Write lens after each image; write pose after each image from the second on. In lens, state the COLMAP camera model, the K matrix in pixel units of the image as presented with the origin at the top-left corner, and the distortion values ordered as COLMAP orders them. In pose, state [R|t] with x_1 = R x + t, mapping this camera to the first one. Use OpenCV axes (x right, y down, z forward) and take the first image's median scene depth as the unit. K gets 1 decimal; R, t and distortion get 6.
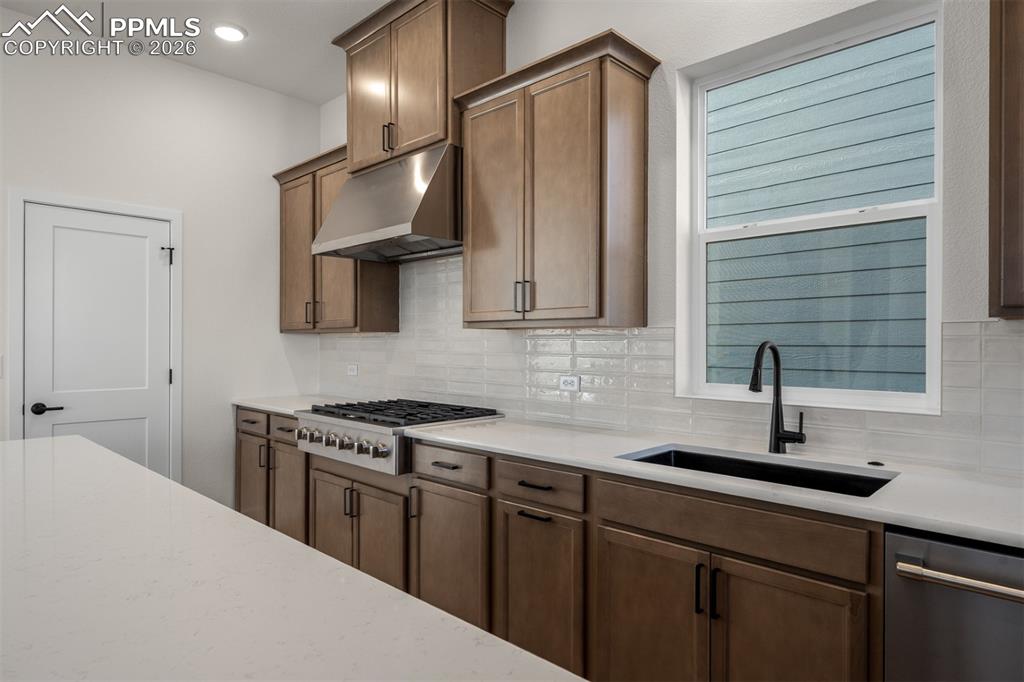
lens RADIAL K [[596.1, 0, 512.0], [0, 596.1, 341.0], [0, 0, 1]] dist [-0.001122, -0.000142]
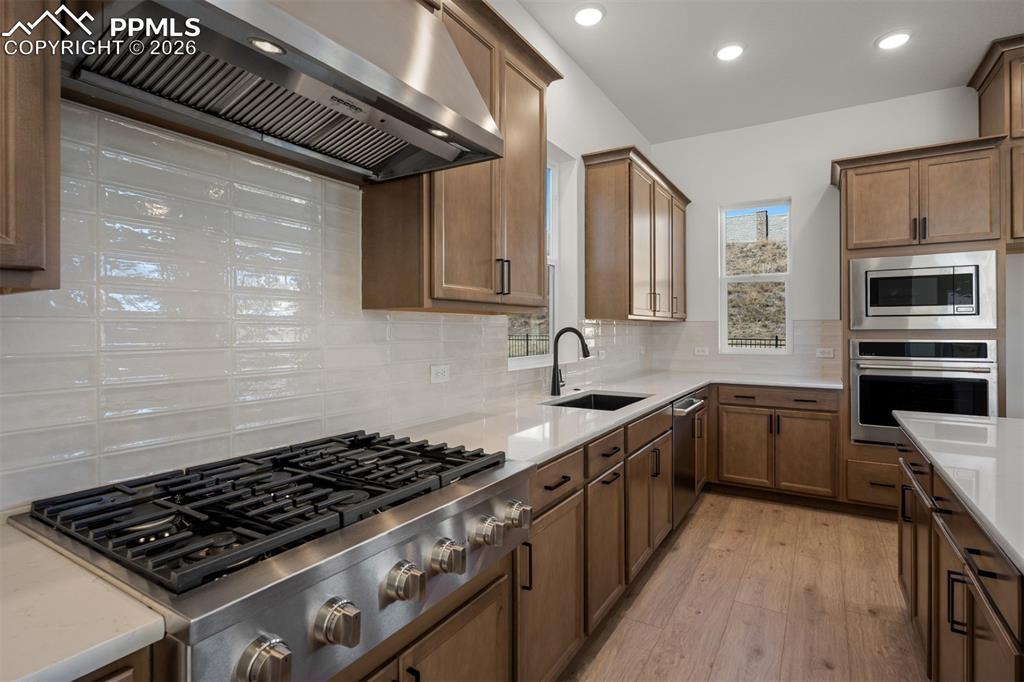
lens RADIAL K [[510.4, 0, 508.3], [0, 510.4, 328.6], [0, 0, 1]] dist [-0.000697, -0.000805]
pose [[-0.209670, -0.000751, 0.977772, -0.727222], [-0.001522, 0.999999, 0.000441, 0.001934], [-0.977771, -0.001396, -0.209671, 1.142179]]
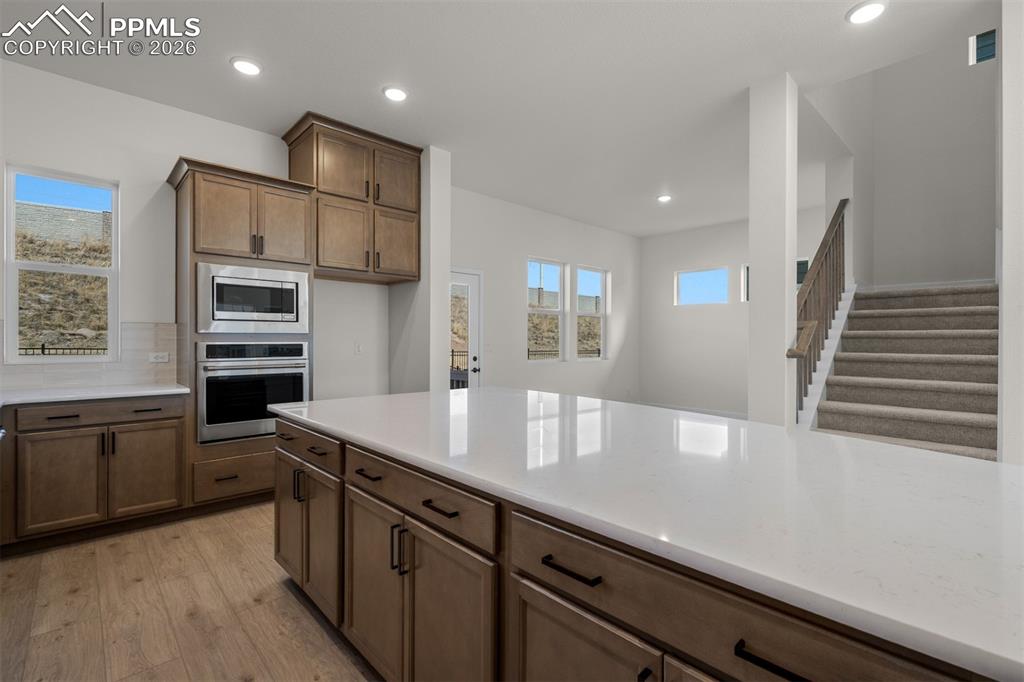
lens RADIAL K [[459.7, 0, 512.0], [0, 459.7, 341.0], [0, 0, 1]] dist [-0.006422, 0.000372]
pose [[-0.998848, -0.006318, 0.047566, -0.486504], [-0.006300, 0.999980, 0.000536, 0.020359], [-0.047569, 0.000236, -0.998868, 1.145554]]
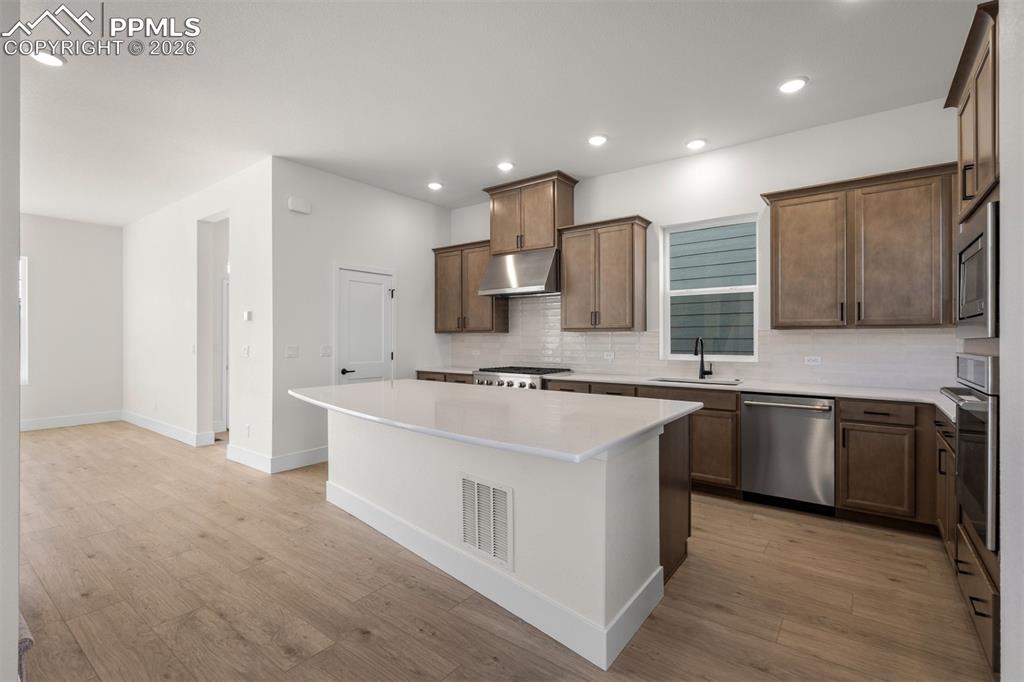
lens RADIAL K [[470.4, 0, 510.4], [0, 470.4, 336.7], [0, 0, 1]] dist [-0.001786, -0.000165]
pose [[0.993272, -0.002687, 0.115773, -0.523695], [0.002627, 0.999996, 0.000675, -0.003874], [-0.115774, -0.000366, 0.993276, -0.798904]]
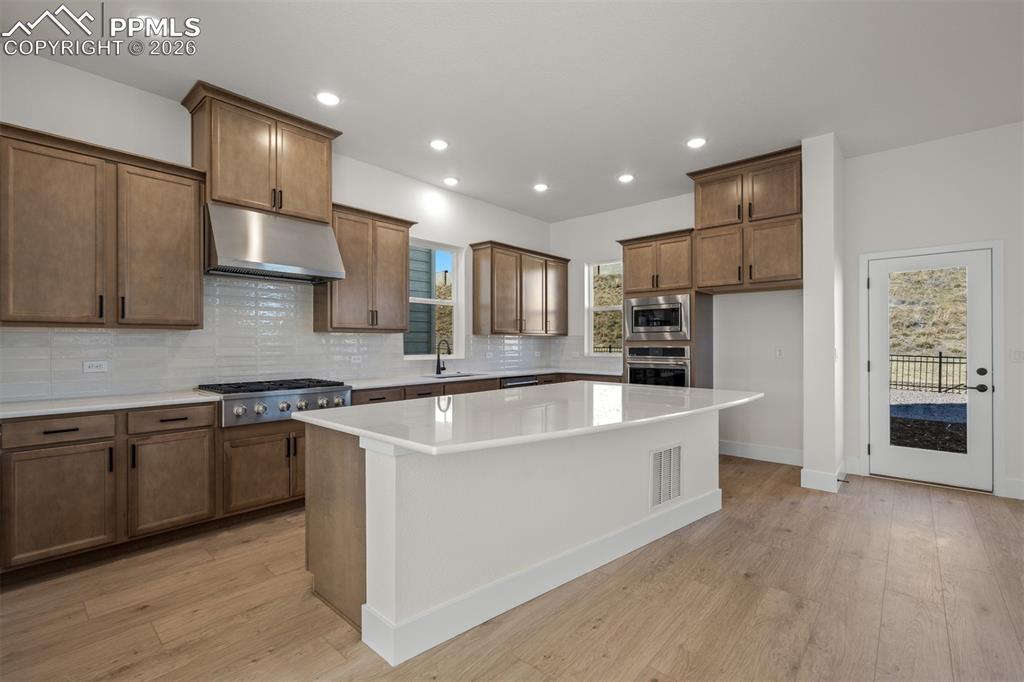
lens RADIAL K [[454.3, 0, 512.0], [0, 454.3, 341.0], [0, 0, 1]] dist [-0.001821, 0.000015]
pose [[-0.041588, 0.003238, 0.999130, -1.615181], [-0.000094, 0.999995, -0.003245, 0.012796], [-0.999135, -0.000228, -0.041588, 0.567329]]
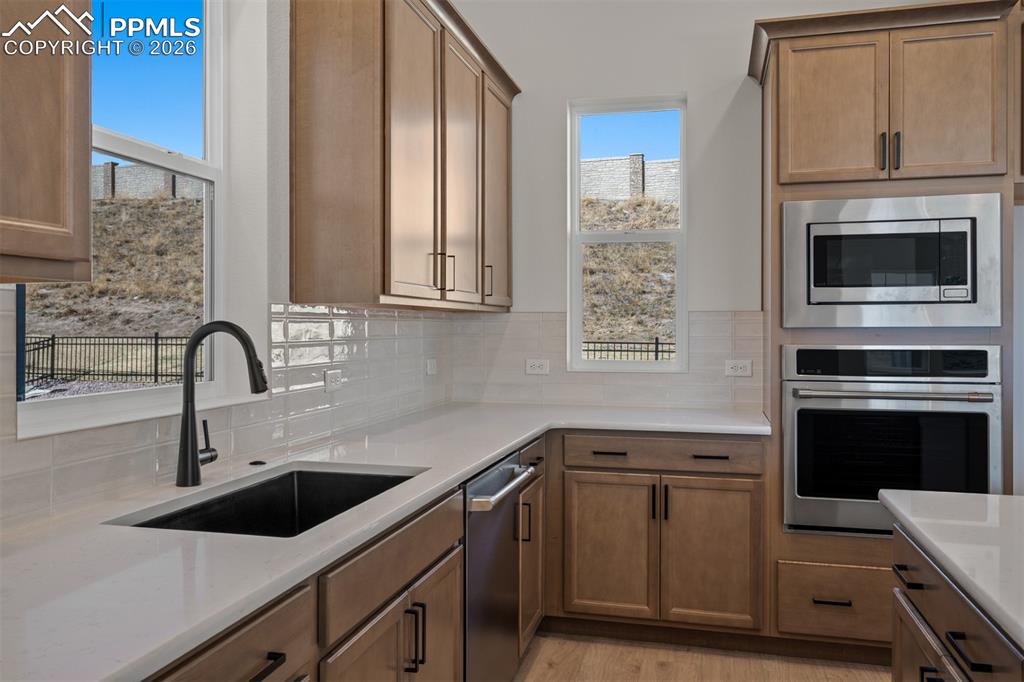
lens RADIAL K [[799.6, 0, 509.0], [0, 799.6, 327.4], [0, 0, 1]] dist [0.001929, 0.002647]
pose [[-0.492659, -0.003351, 0.870216, -0.425612], [-0.004124, 0.999990, 0.001516, 0.003275], [-0.870213, -0.002842, -0.492668, 0.908406]]
